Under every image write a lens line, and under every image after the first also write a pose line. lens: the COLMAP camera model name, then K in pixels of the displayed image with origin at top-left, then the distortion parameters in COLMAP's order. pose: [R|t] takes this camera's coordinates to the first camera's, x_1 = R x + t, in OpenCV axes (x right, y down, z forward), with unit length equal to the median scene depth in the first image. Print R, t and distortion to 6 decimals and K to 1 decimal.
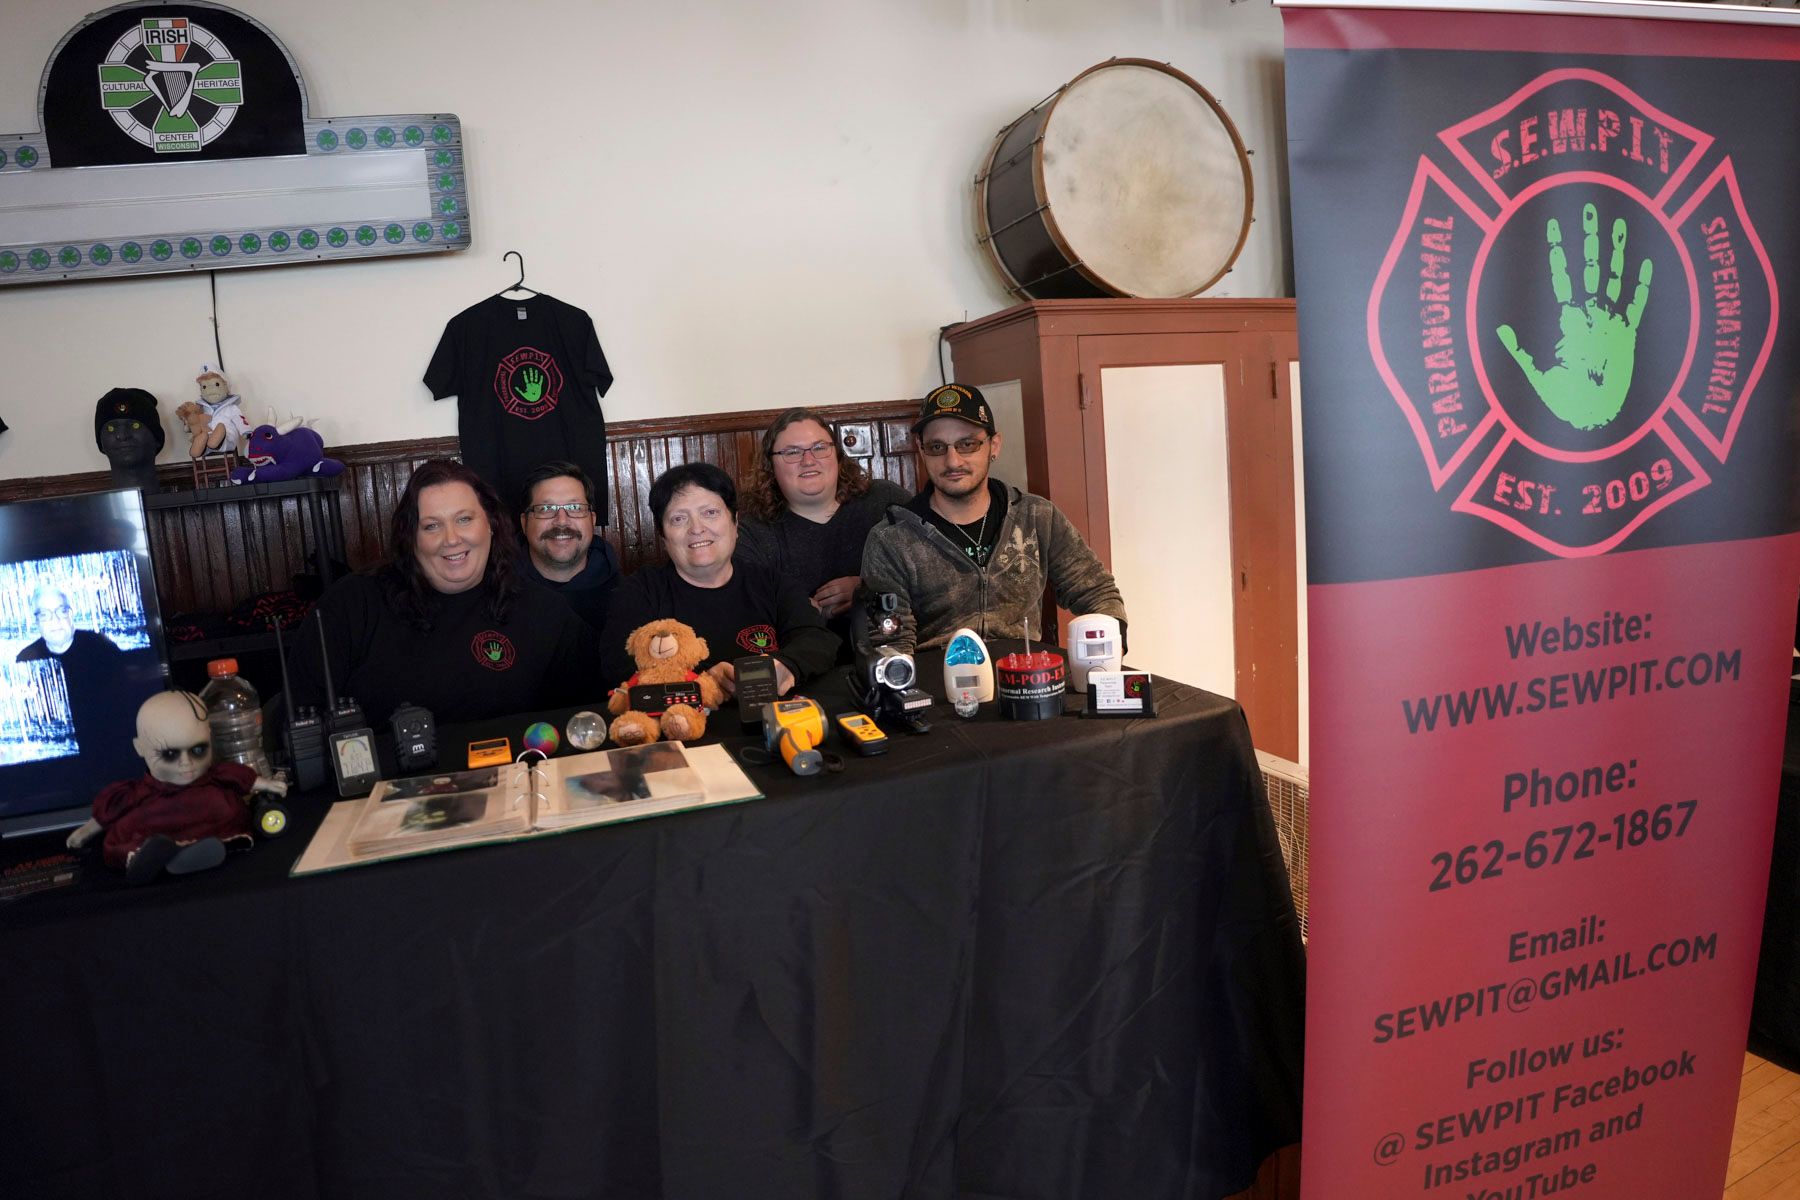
lens RADIAL K [[1051.2, 0, 900.0], [0, 1051.2, 600.0], [0, 0, 1]] dist [-0.153878, 0.038321]
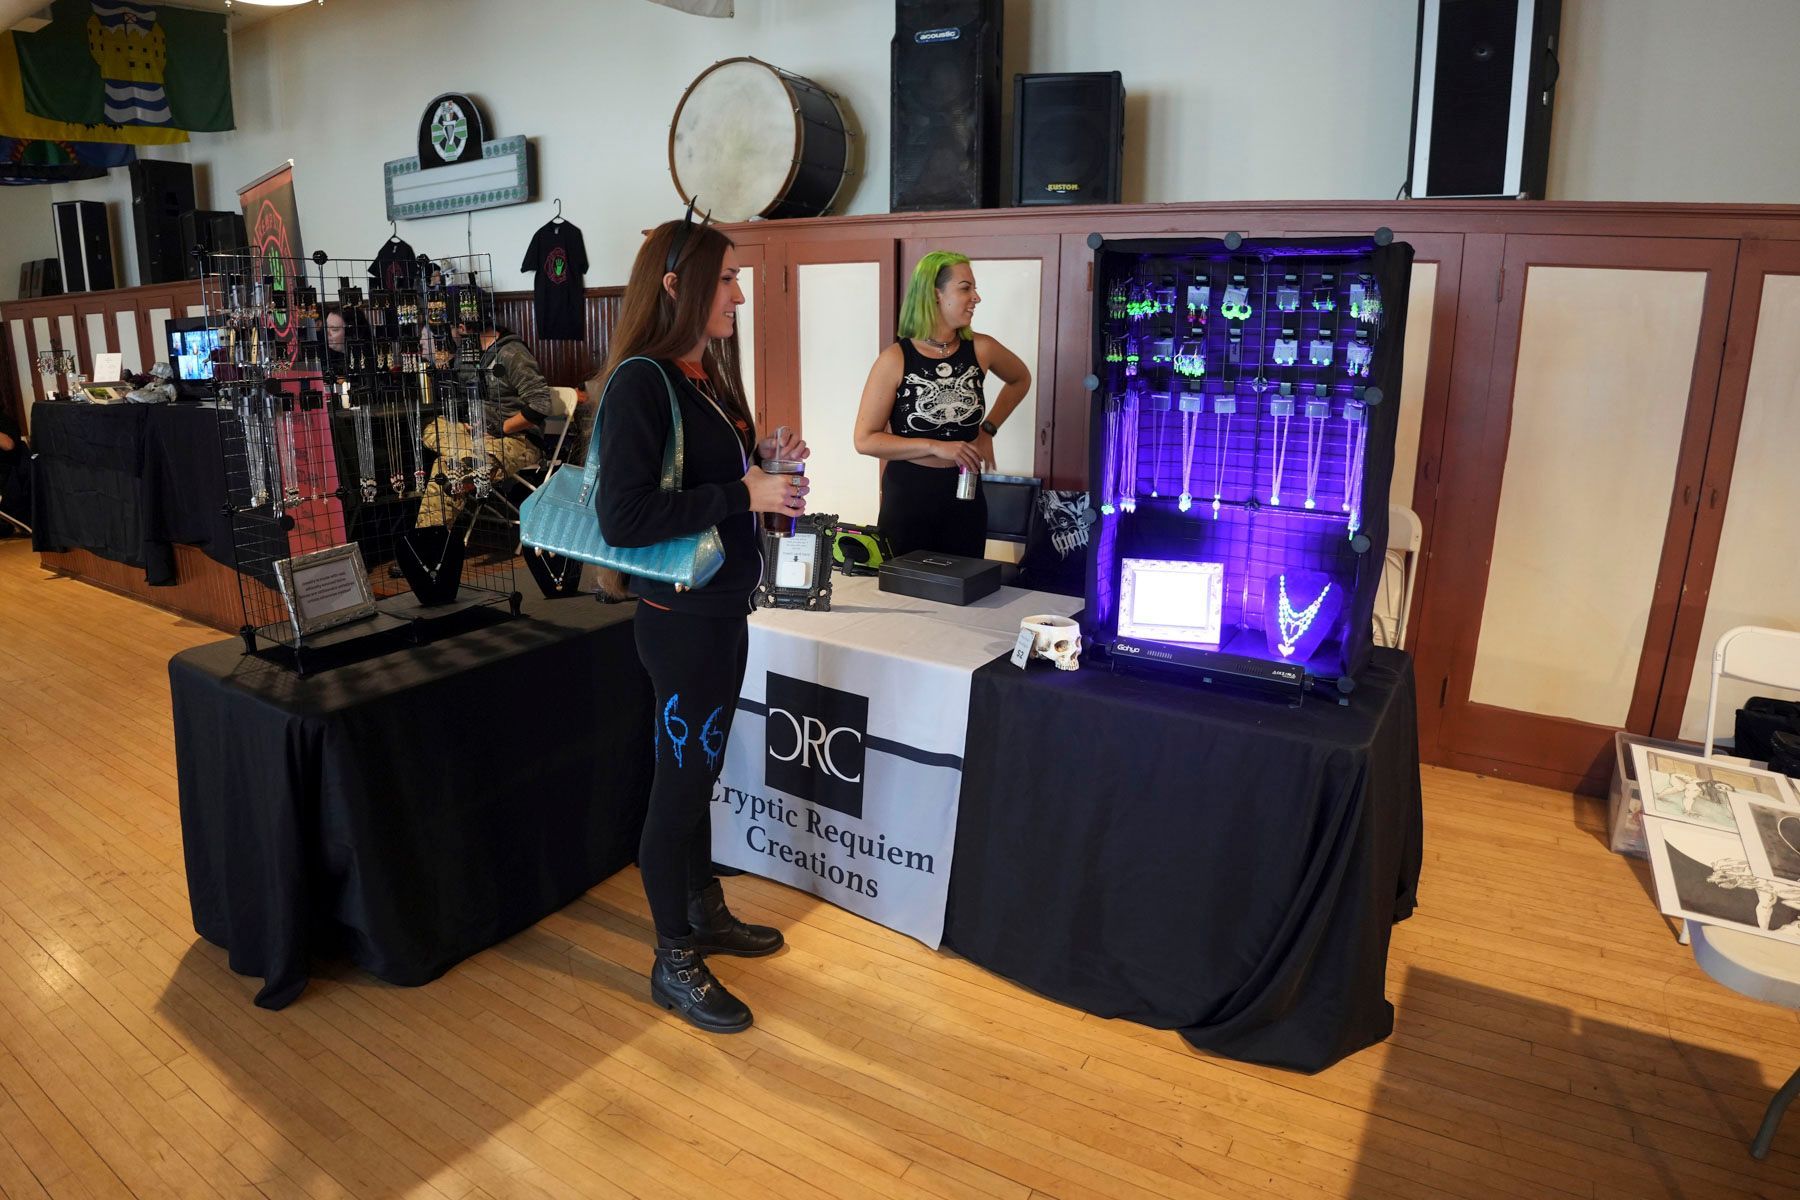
lens RADIAL K [[1051.2, 0, 900.0], [0, 1051.2, 600.0], [0, 0, 1]] dist [-0.153878, 0.038321]
pose [[0.618700, 0.282377, -0.733126, 1.763309], [-0.172884, 0.959234, 0.223566, -0.149278], [0.766369, -0.011575, 0.642296, 0.228303]]
